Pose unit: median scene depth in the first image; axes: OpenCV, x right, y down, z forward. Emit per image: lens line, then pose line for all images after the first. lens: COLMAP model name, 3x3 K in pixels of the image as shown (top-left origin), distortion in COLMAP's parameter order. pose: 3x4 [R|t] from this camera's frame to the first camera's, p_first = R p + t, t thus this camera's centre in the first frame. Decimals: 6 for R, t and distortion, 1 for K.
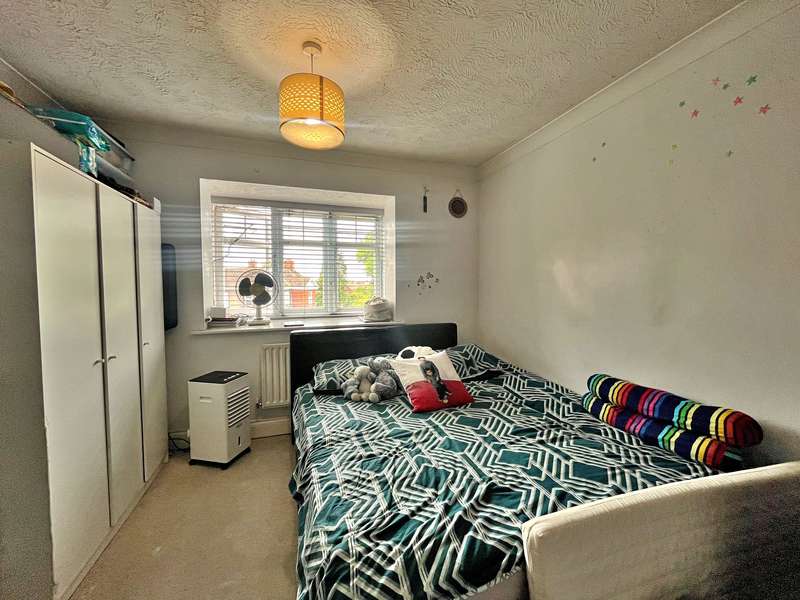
lens RADIAL K [[330.3, 0, 400.0], [0, 330.3, 300.0], [0, 0, 1]] dist [-0.000153, 0.000017]
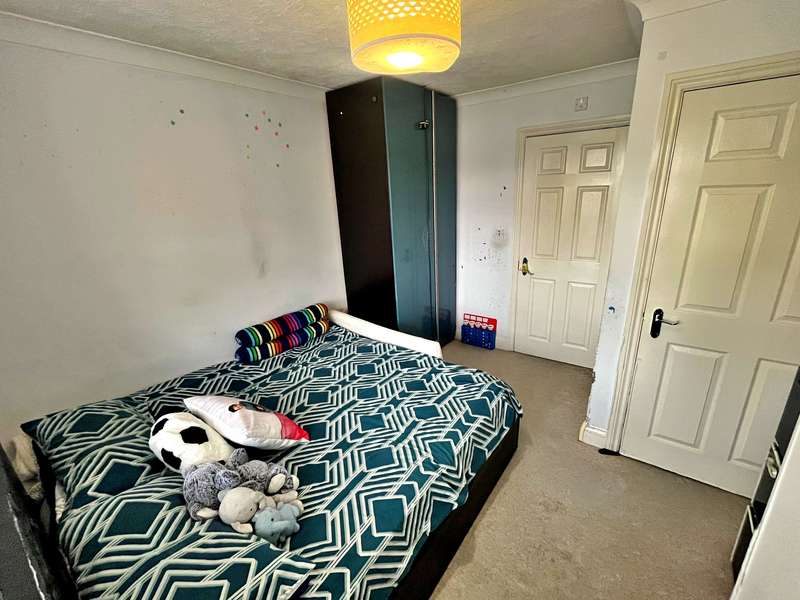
lens RADIAL K [[330.3, 0, 400.0], [0, 330.3, 300.0], [0, 0, 1]] dist [-0.000153, 0.000017]
pose [[-0.550941, -0.227813, 0.802848, -0.719113], [0.090141, 0.940147, 0.328631, -0.247942], [-0.829662, 0.253426, -0.497430, 1.255902]]
